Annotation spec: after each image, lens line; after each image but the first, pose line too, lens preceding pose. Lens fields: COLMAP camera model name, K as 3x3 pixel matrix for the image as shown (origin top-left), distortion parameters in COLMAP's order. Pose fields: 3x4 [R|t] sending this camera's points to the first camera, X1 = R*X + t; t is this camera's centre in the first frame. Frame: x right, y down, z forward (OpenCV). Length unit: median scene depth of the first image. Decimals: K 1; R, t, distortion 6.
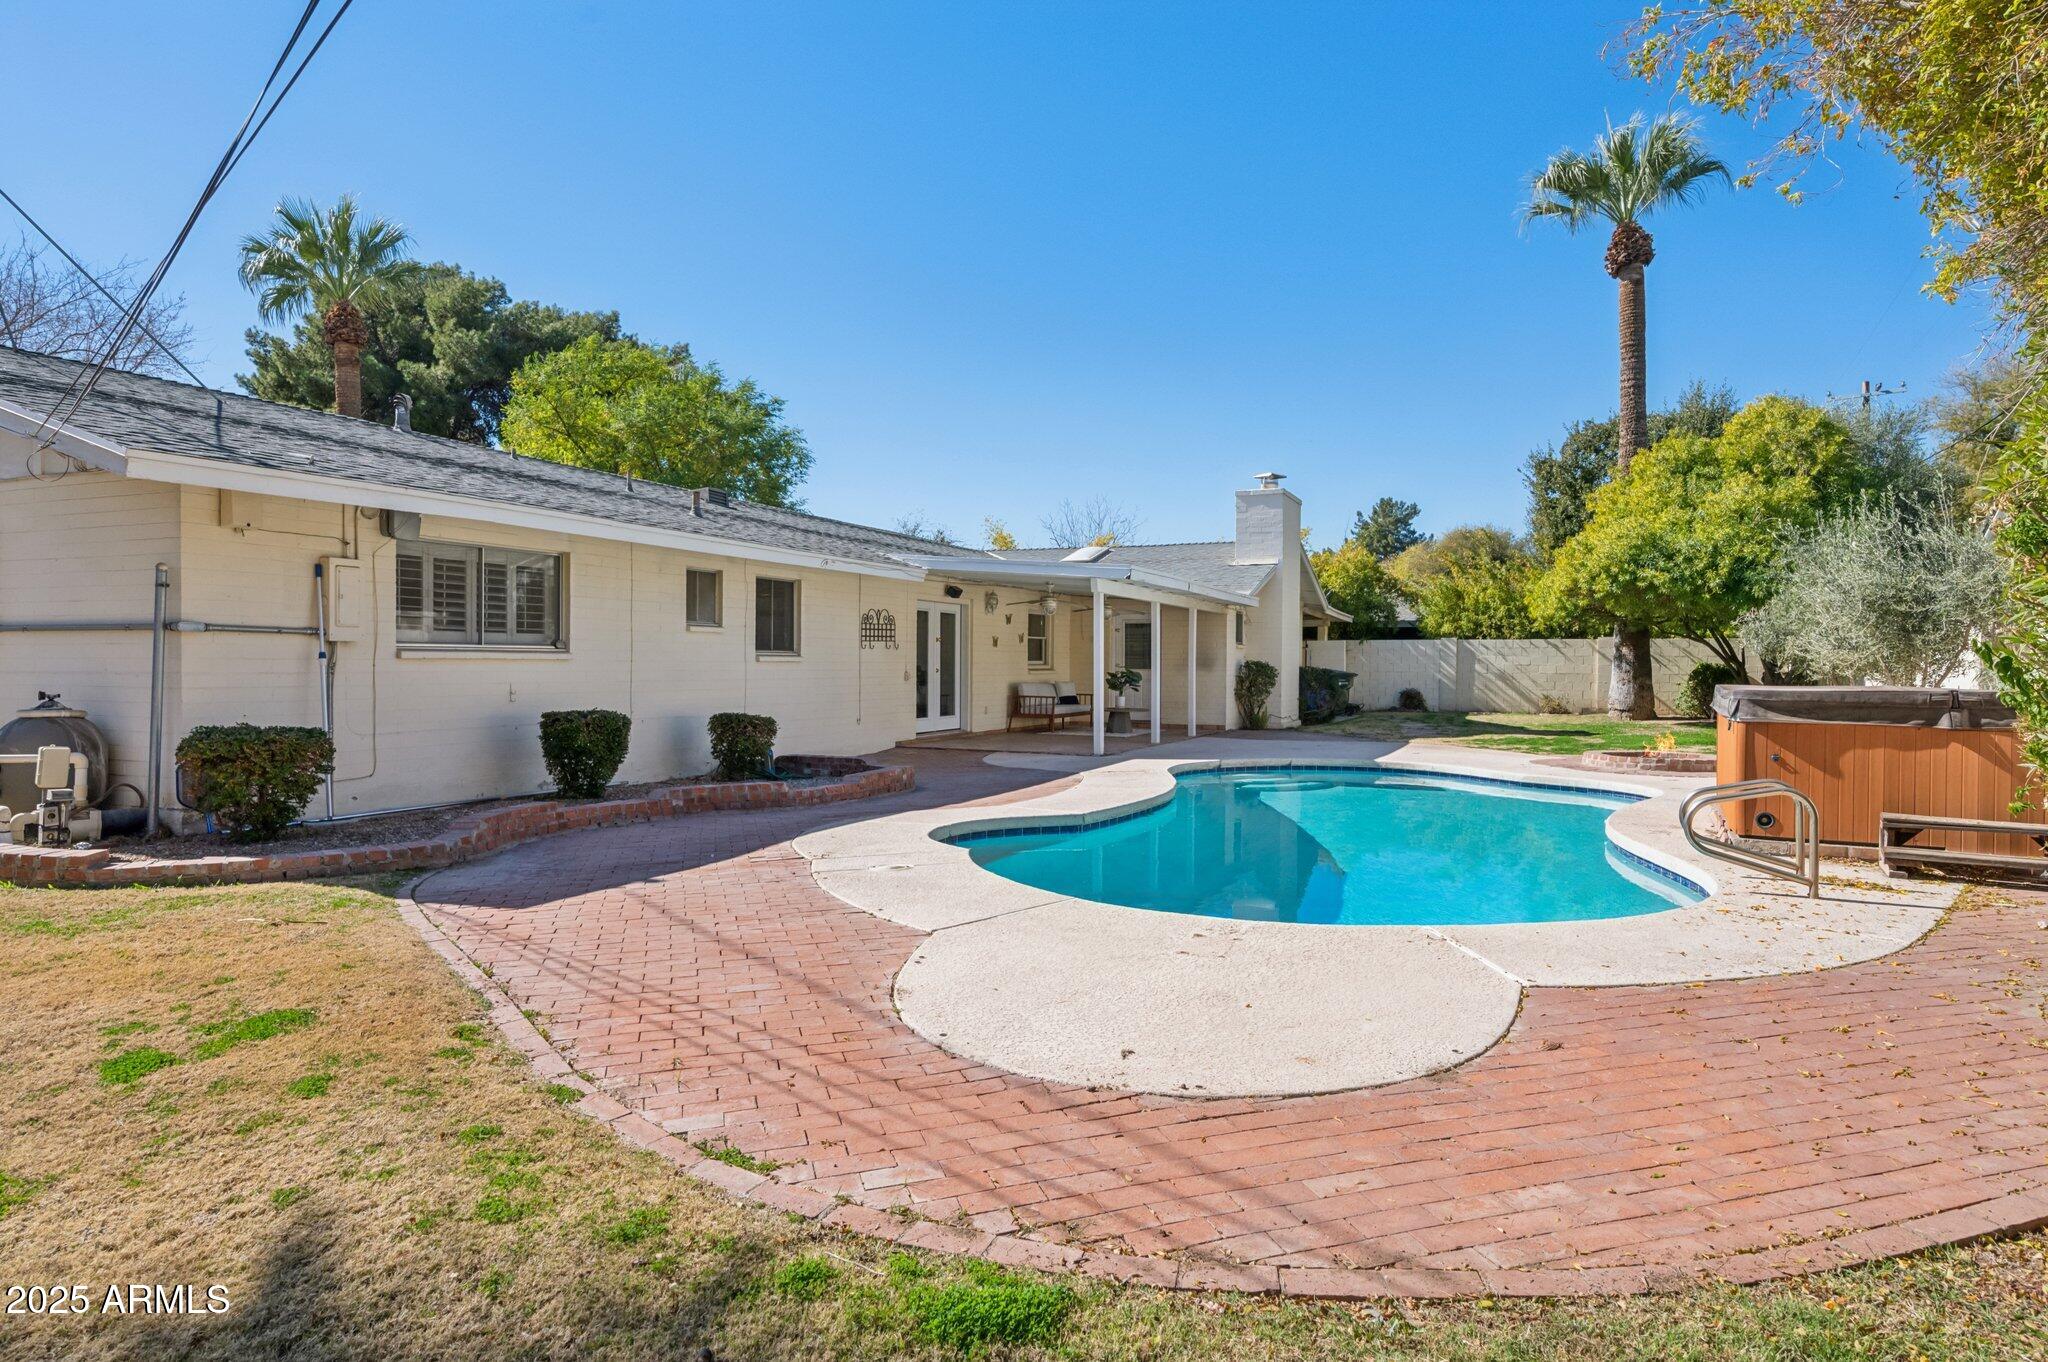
lens RADIAL K [[1211.3, 0, 1034.5], [0, 1211.3, 678.6], [0, 0, 1]] dist [-0.004063, 0.001111]
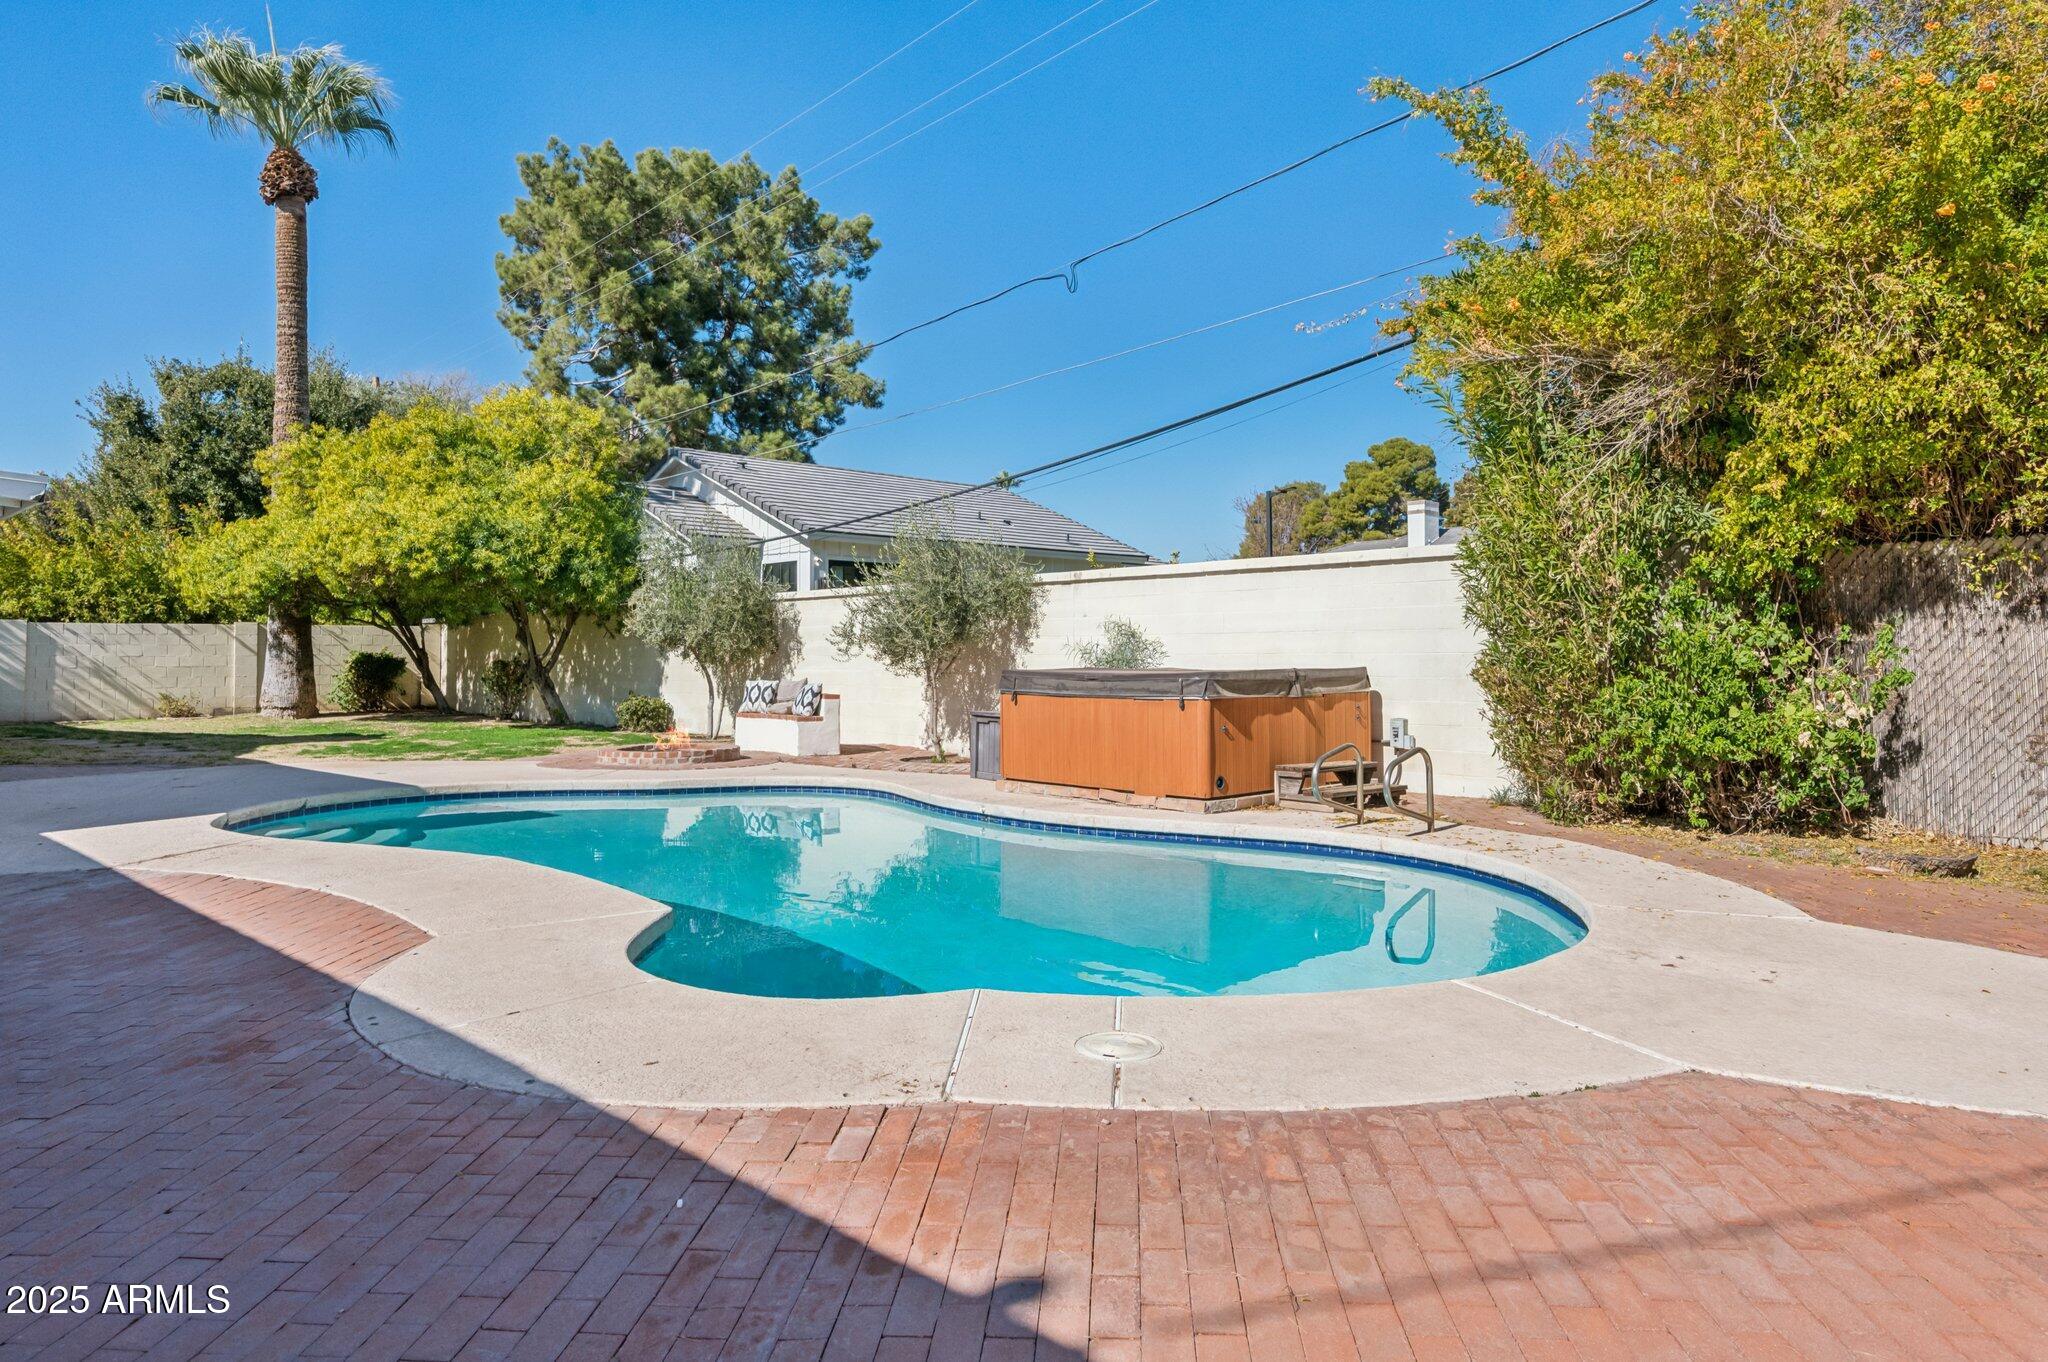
lens RADIAL K [[1211.3, 0, 1061.9], [0, 1211.3, 620.9], [0, 0, 1]] dist [-0.004063, 0.001111]
pose [[0.322197, 0.019300, 0.946476, -0.147554], [0.018067, 0.999485, -0.026532, -0.002882], [-0.946500, 0.025649, 0.321682, 0.201301]]
